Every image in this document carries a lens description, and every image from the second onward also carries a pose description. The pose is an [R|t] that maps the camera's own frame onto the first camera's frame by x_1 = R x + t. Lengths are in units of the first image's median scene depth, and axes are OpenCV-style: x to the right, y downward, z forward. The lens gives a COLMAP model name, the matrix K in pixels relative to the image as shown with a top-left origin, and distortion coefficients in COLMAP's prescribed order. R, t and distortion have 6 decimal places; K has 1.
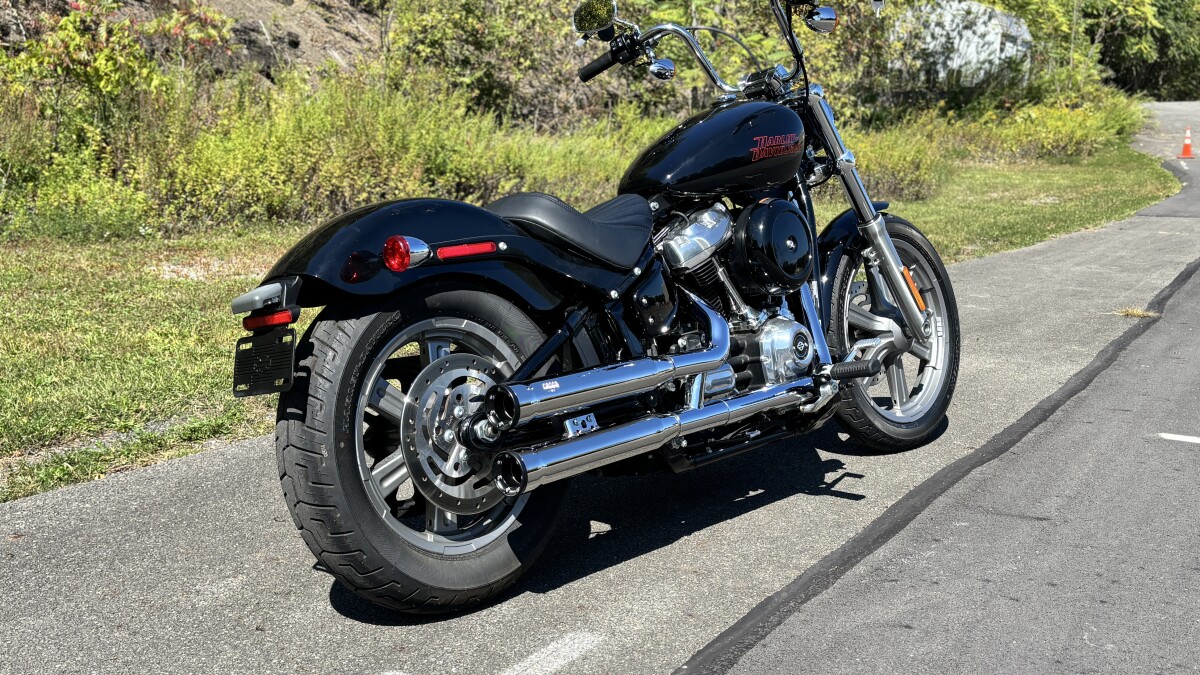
lens RADIAL K [[1265.1, 0, 600.0], [0, 1265.1, 337.5], [0, 0, 1]] dist [0.188301, -0.004123]
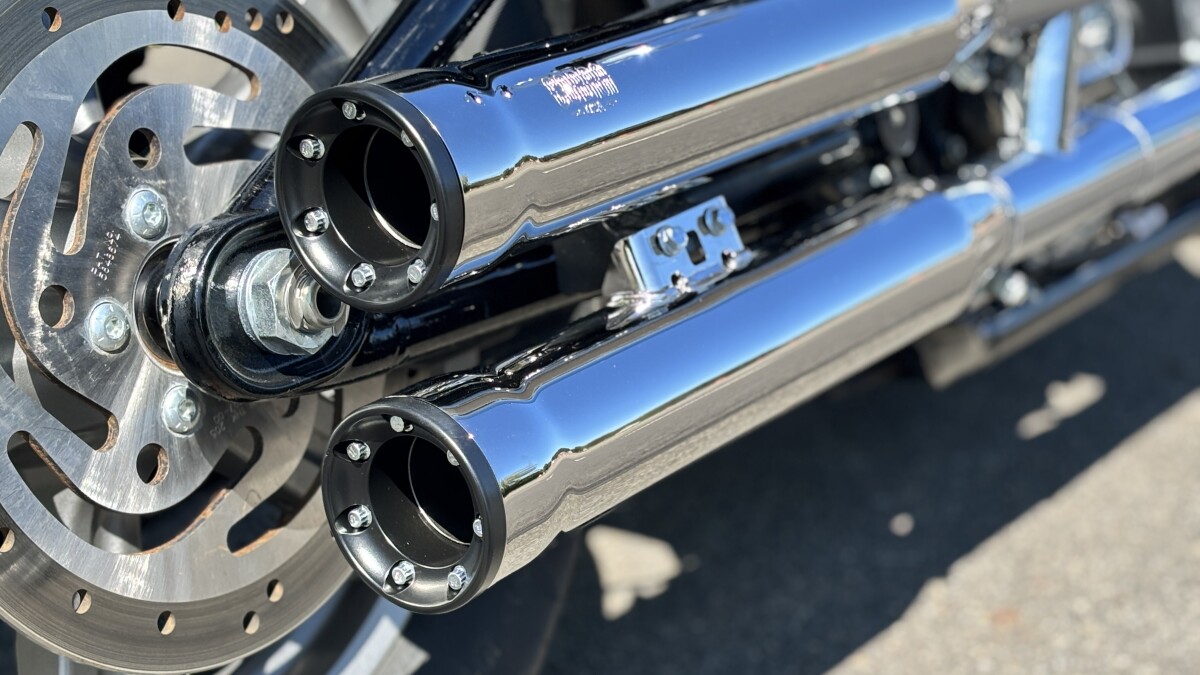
lens RADIAL K [[2319.1, 0, 600.0], [0, 2319.1, 337.5], [0, 0, 1]] dist [0.201150, -0.020771]
pose [[0.992796, -0.032988, 0.115183, -0.066327], [0.014170, 0.986932, 0.160513, 0.013633], [-0.118972, -0.157724, 0.980290, 0.488169]]
